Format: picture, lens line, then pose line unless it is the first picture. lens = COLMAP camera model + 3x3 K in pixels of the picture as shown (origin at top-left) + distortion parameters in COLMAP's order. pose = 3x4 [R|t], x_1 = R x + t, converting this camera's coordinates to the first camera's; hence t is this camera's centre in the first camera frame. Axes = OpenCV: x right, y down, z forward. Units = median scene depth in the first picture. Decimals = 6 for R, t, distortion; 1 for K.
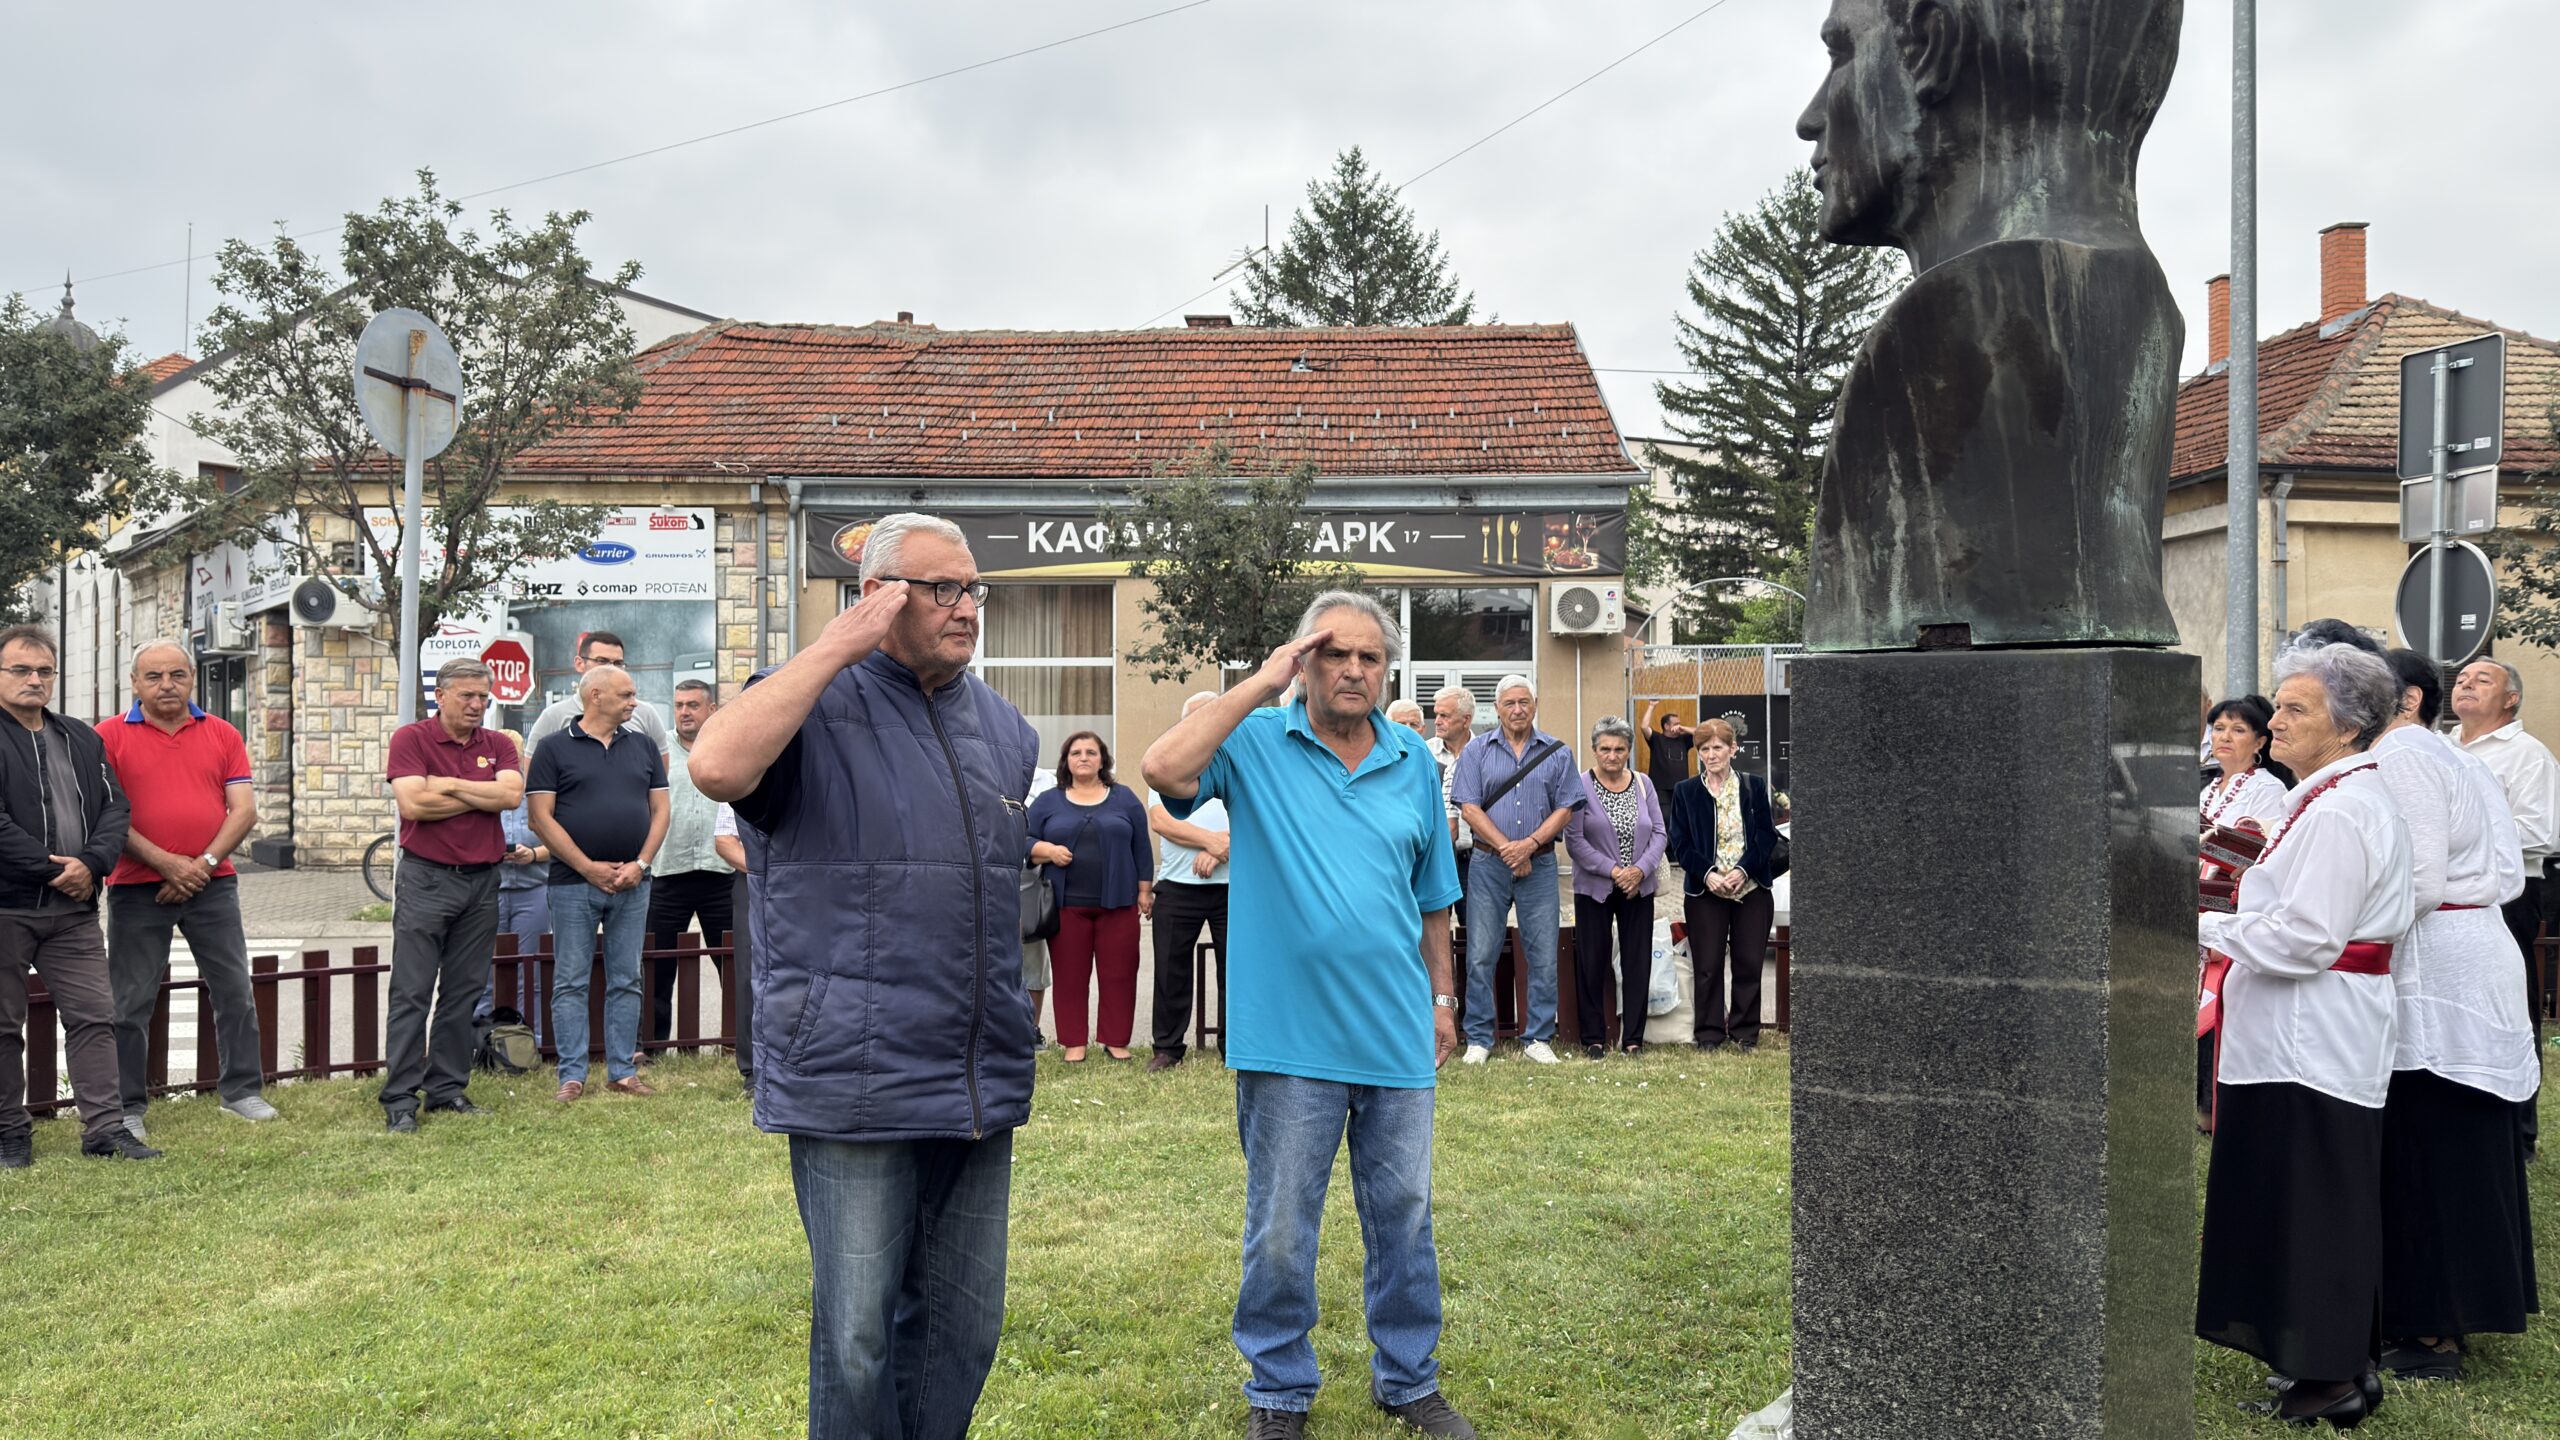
lens RADIAL K [[1810.8, 0, 1272.1], [0, 1810.8, 731.0], [0, 0, 1]] dist [0.082568, -0.117081]
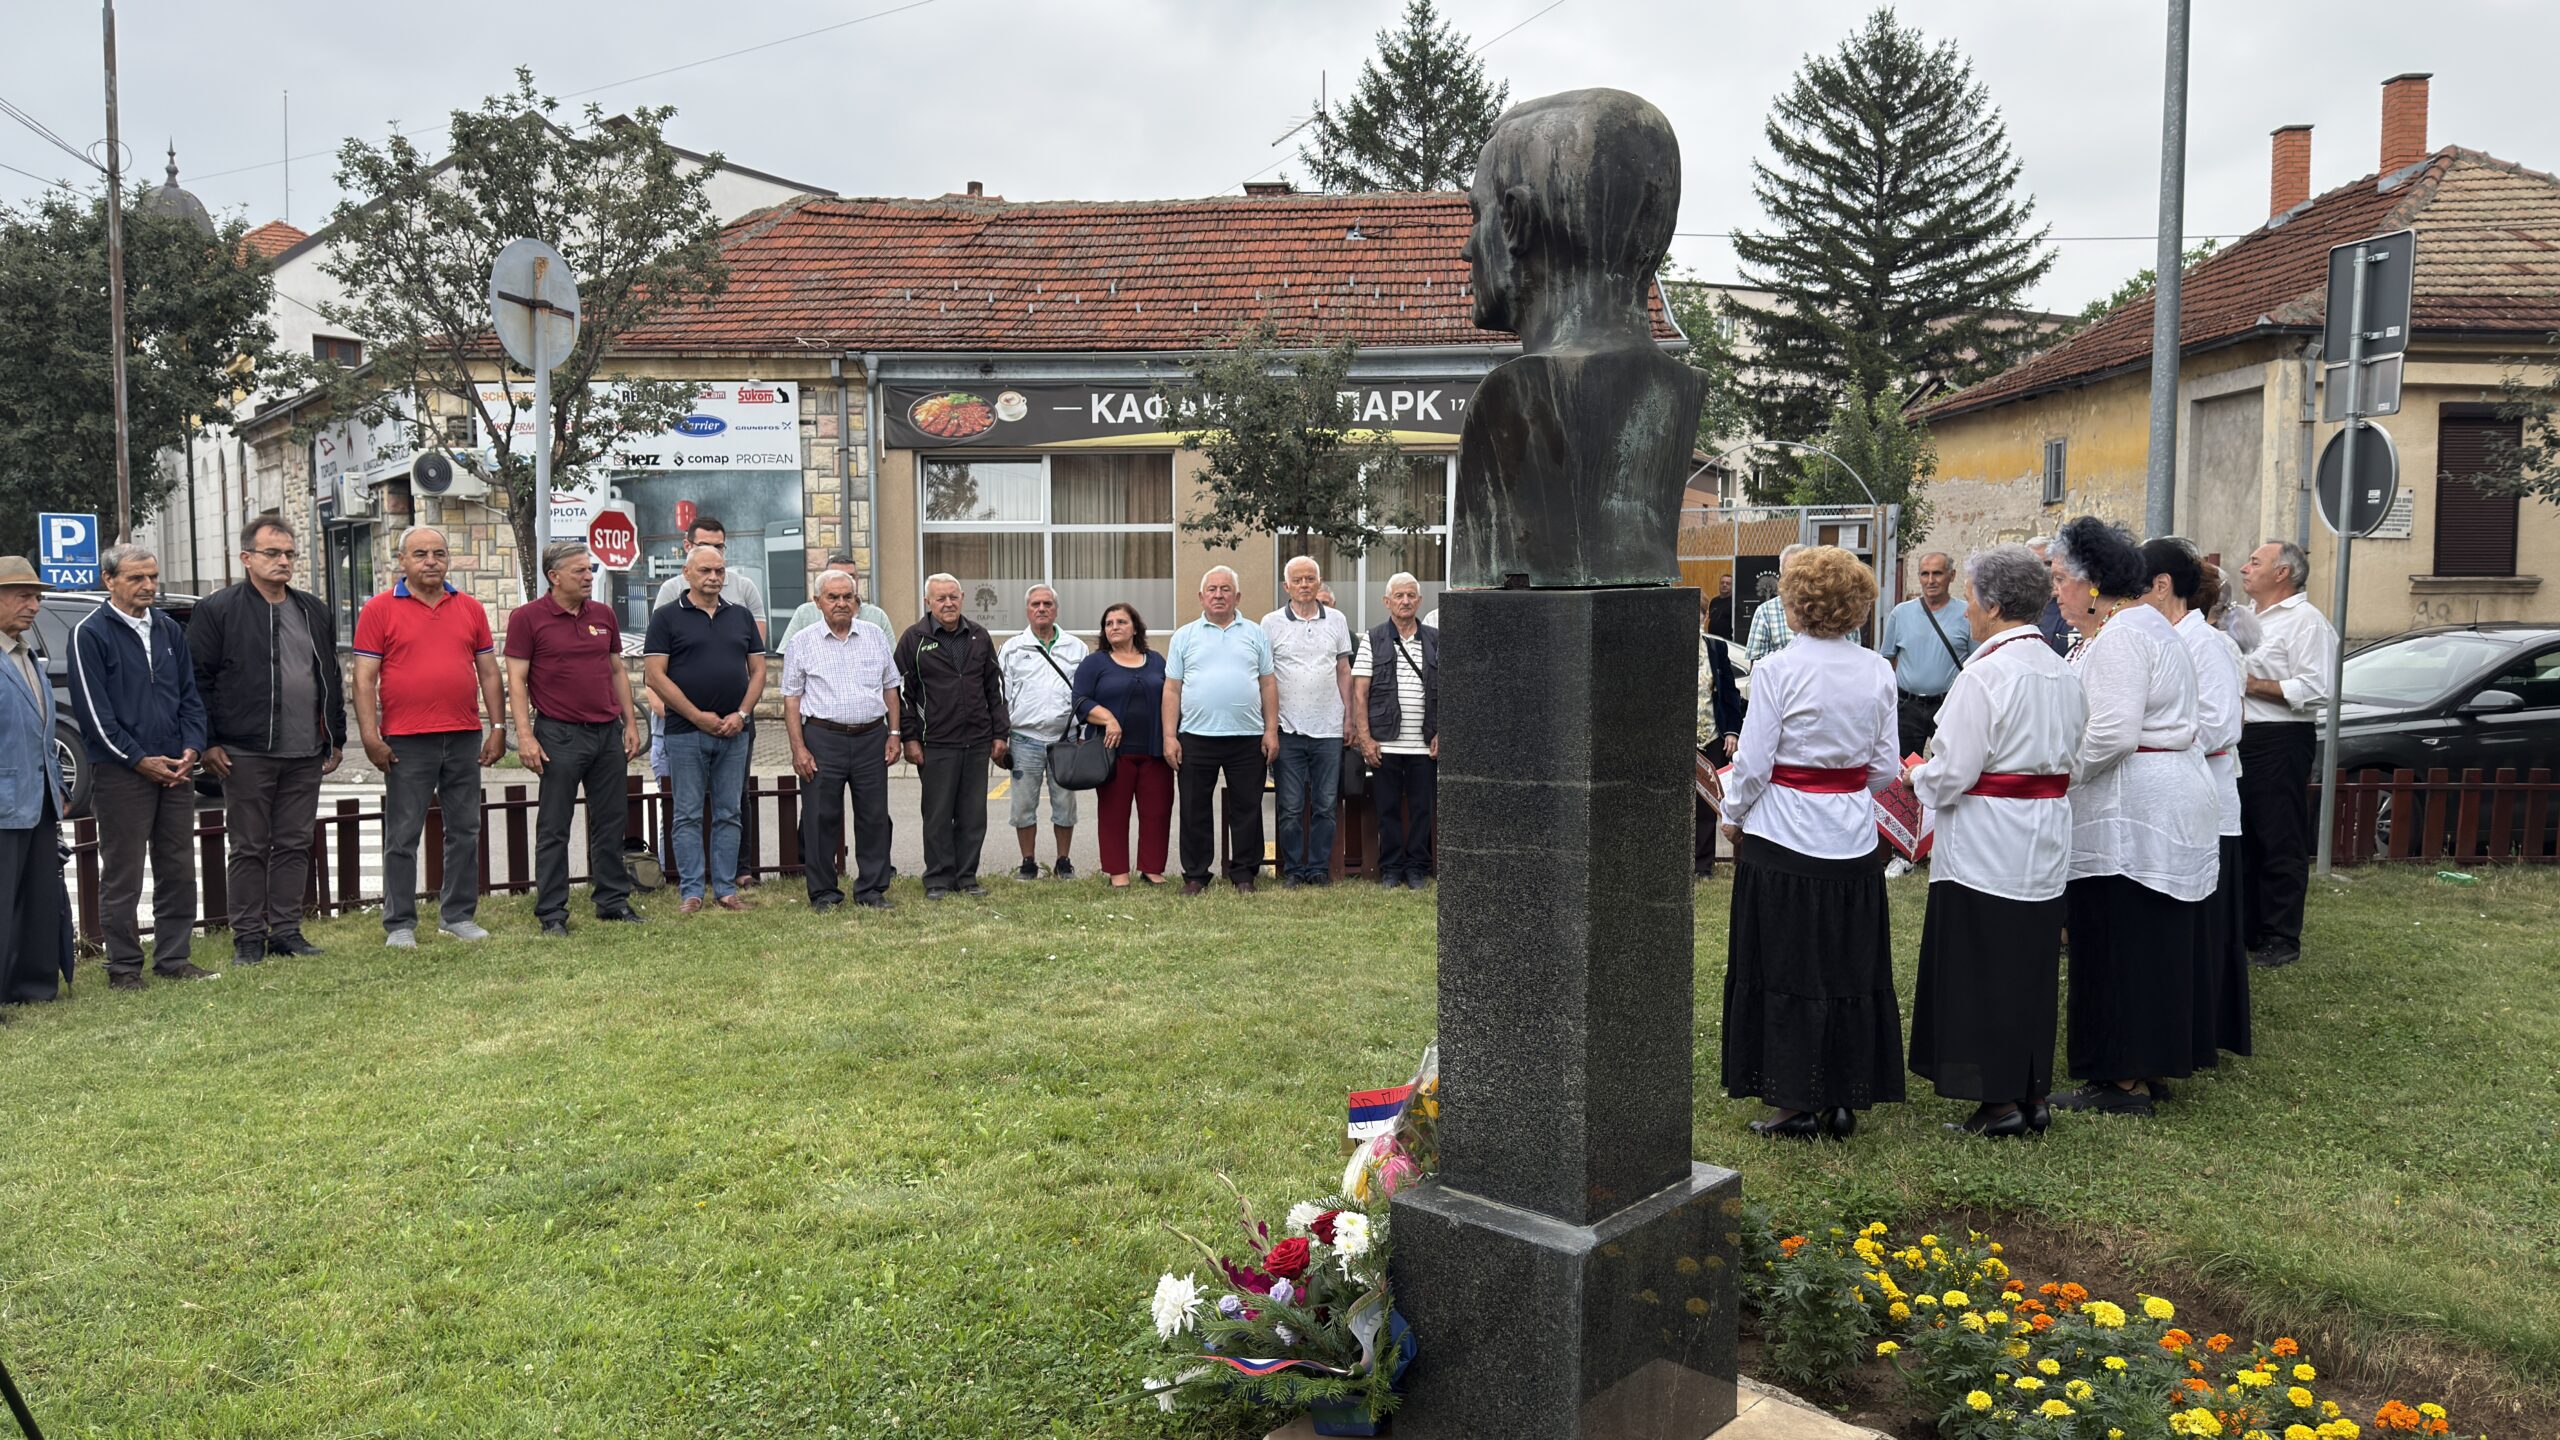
lens RADIAL K [[1839.2, 0, 1266.7], [0, 1839.2, 751.4], [0, 0, 1]] dist [0.088225, -0.123932]
pose [[0.998594, 0.001322, -0.052993, 0.023476], [0.003493, 0.995876, 0.090662, -0.005219], [0.052895, -0.090720, 0.994471, -0.074656]]
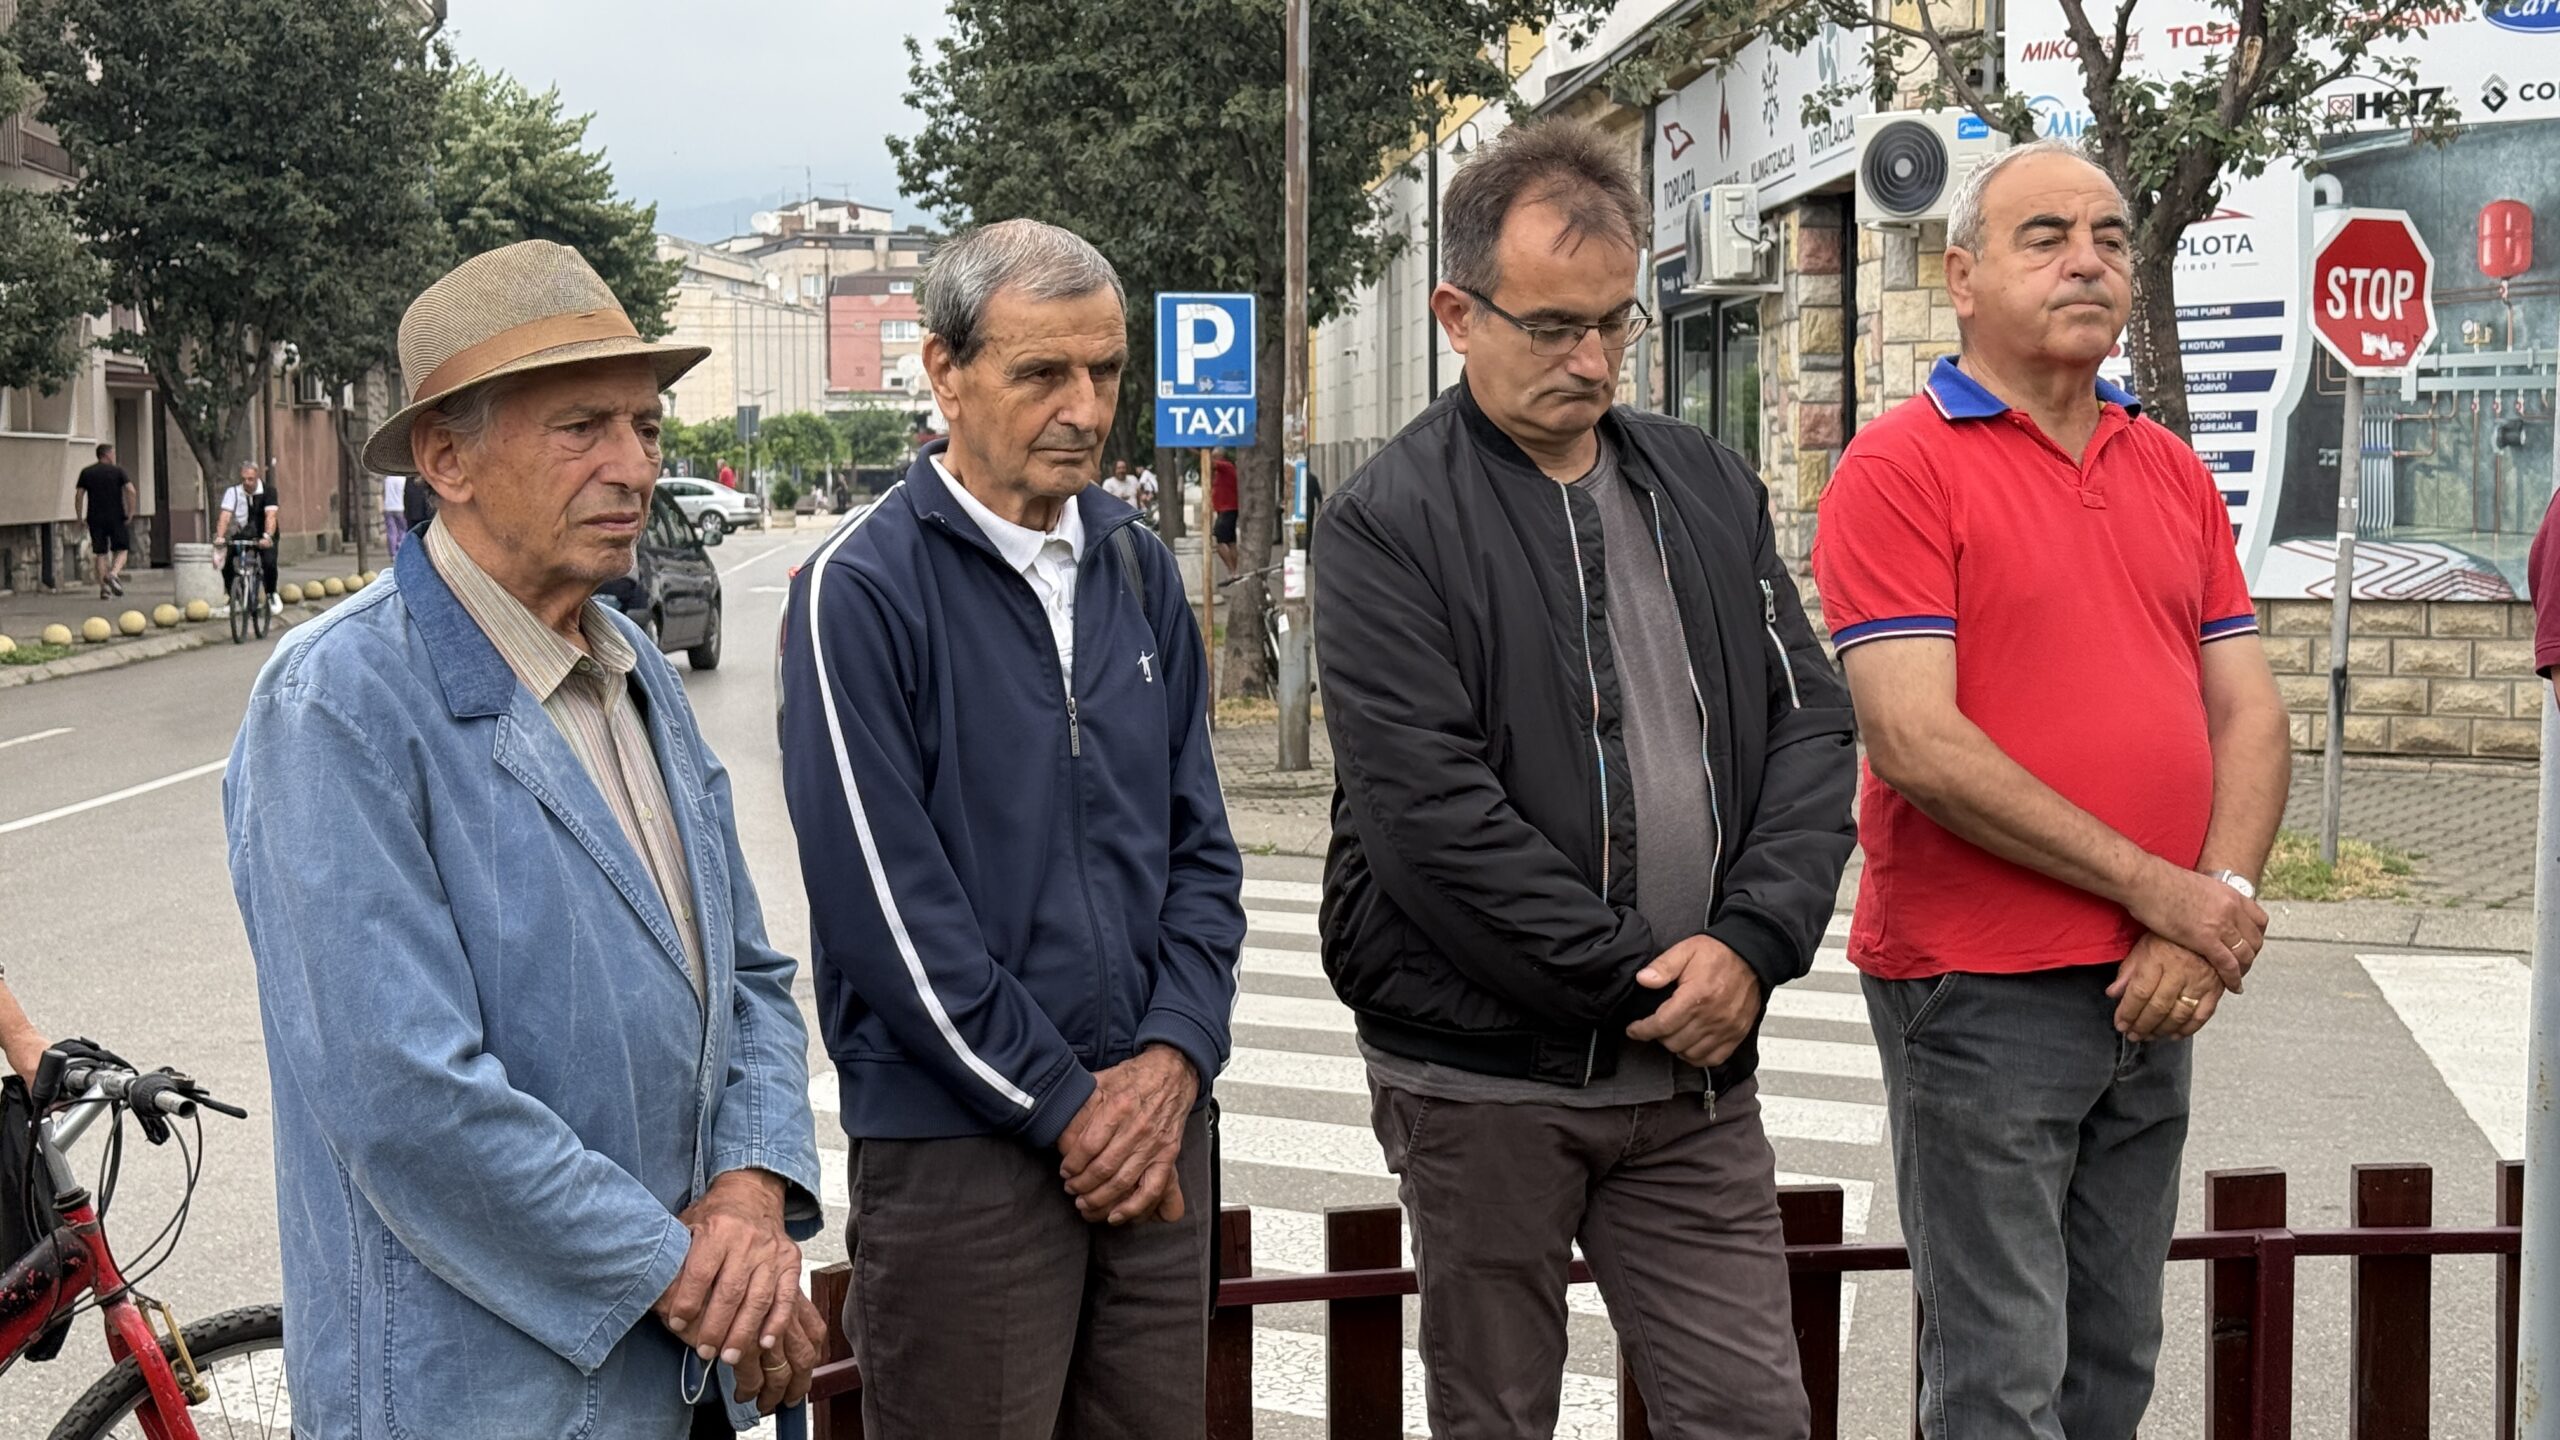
lens RADIAL K [[3576.8, 0, 1273.2], [0, 3576.8, 820.0], [0, 0, 1]] dist [0.002959, 0.390550]
pose [[0.813810, 0.049653, -0.579005, -0.118115], [0.012594, 0.994602, 0.102994, -0.001823], [0.580994, -0.091110, 0.808792, 0.157171]]
